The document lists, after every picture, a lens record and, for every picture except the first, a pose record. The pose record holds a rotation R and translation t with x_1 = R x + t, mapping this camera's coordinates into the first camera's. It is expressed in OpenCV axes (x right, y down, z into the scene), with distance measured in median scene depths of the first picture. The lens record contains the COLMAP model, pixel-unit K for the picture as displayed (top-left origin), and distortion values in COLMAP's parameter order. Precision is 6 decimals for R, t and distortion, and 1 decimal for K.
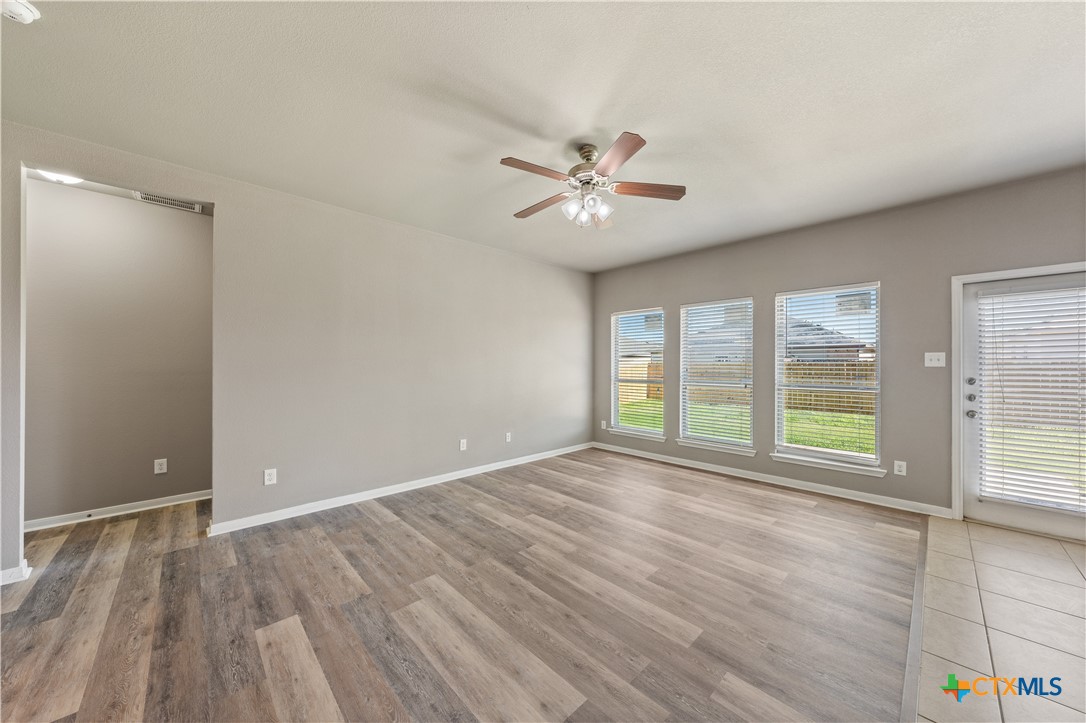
lens RADIAL K [[375.8, 0, 543.0], [0, 375.8, 361.5], [0, 0, 1]] dist [-0.000999, -0.000250]
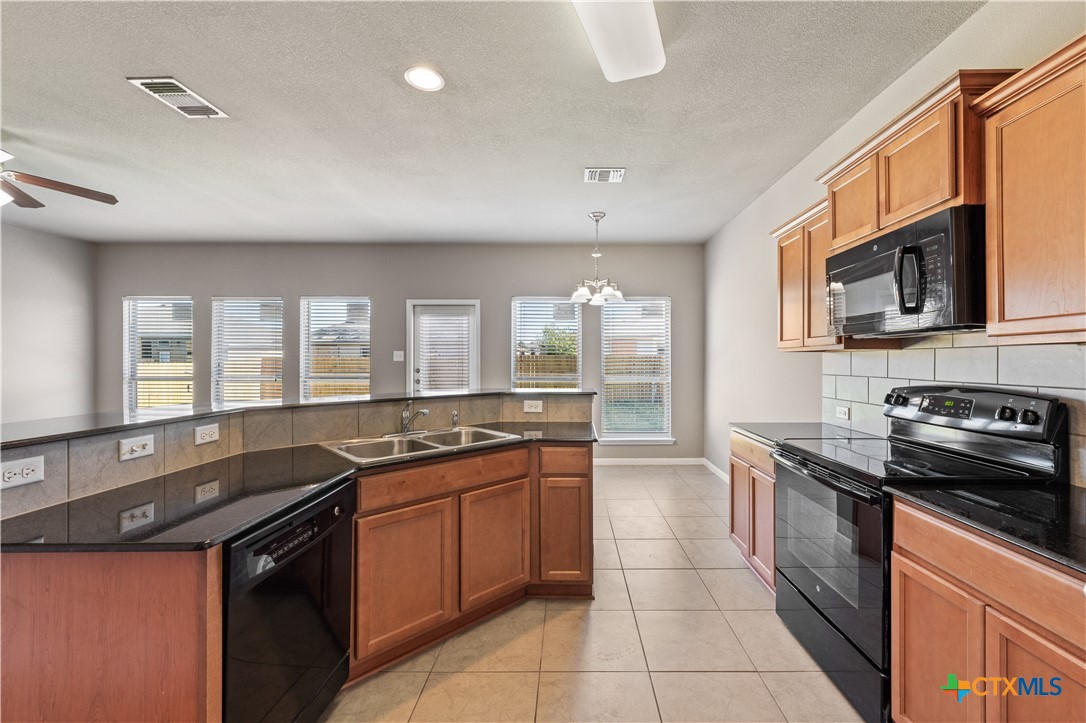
lens RADIAL K [[439.5, 0, 566.4], [0, 439.5, 363.2], [0, 0, 1]] dist [-0.002782, -0.000005]
pose [[0.690137, -0.006583, 0.723649, 0.283095], [-0.005492, 0.999882, 0.014334, -0.005649], [-0.723658, -0.013867, 0.690019, -0.640950]]
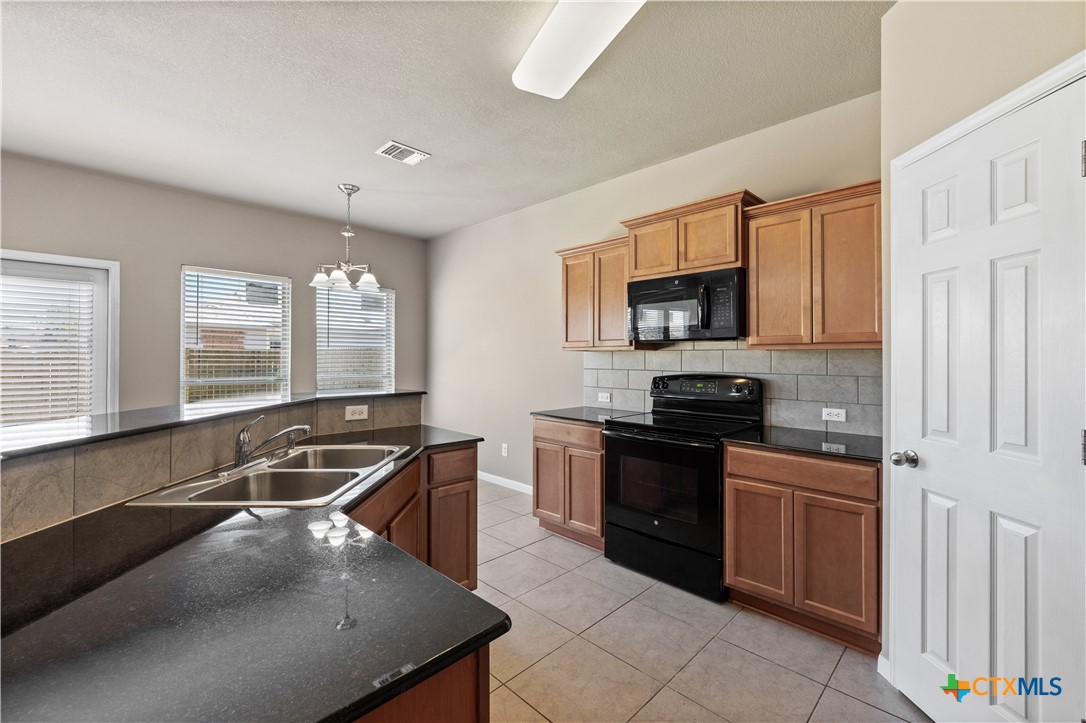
lens RADIAL K [[458.3, 0, 541.3], [0, 458.3, 356.8], [0, 0, 1]] dist [0.001497, 0.000205]
pose [[-0.029328, -0.000724, 0.999570, 0.096146], [-0.013181, 0.999913, 0.000338, -0.002441], [-0.999483, -0.013166, -0.029335, -0.243063]]
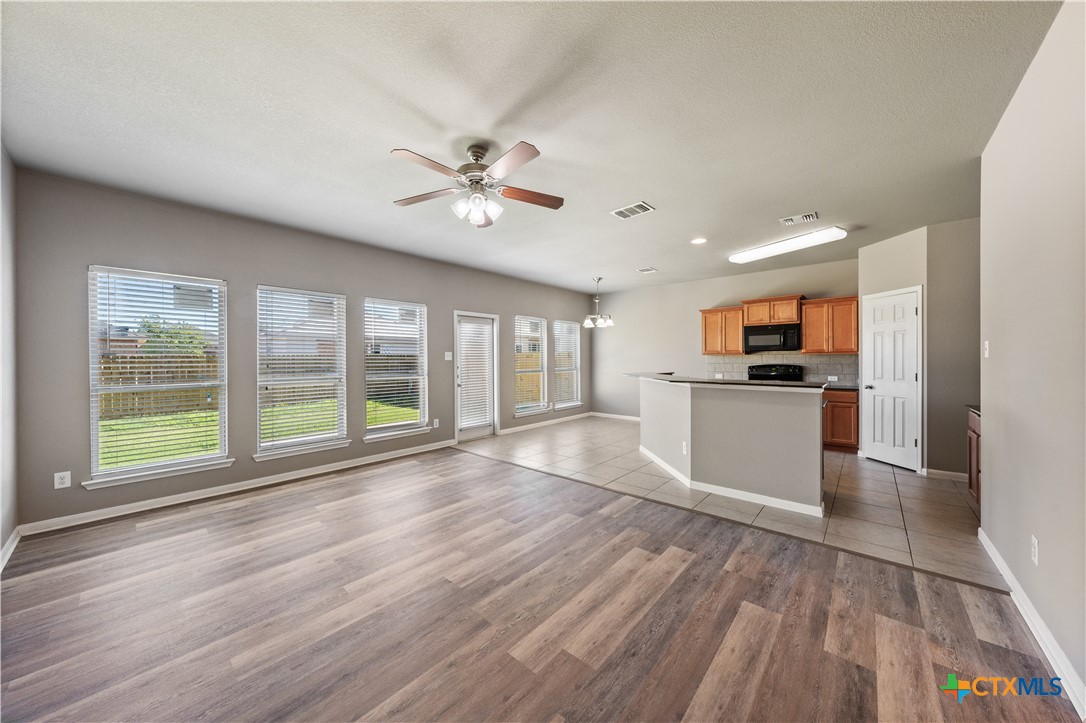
lens RADIAL K [[375.8, 0, 543.0], [0, 375.8, 361.5], [0, 0, 1]] dist [-0.000999, -0.000250]
pose [[-0.093262, -0.008758, 0.995603, -0.751167], [-0.003685, 0.999957, 0.008452, 0.003447], [-0.995635, -0.002880, -0.093290, 0.751718]]
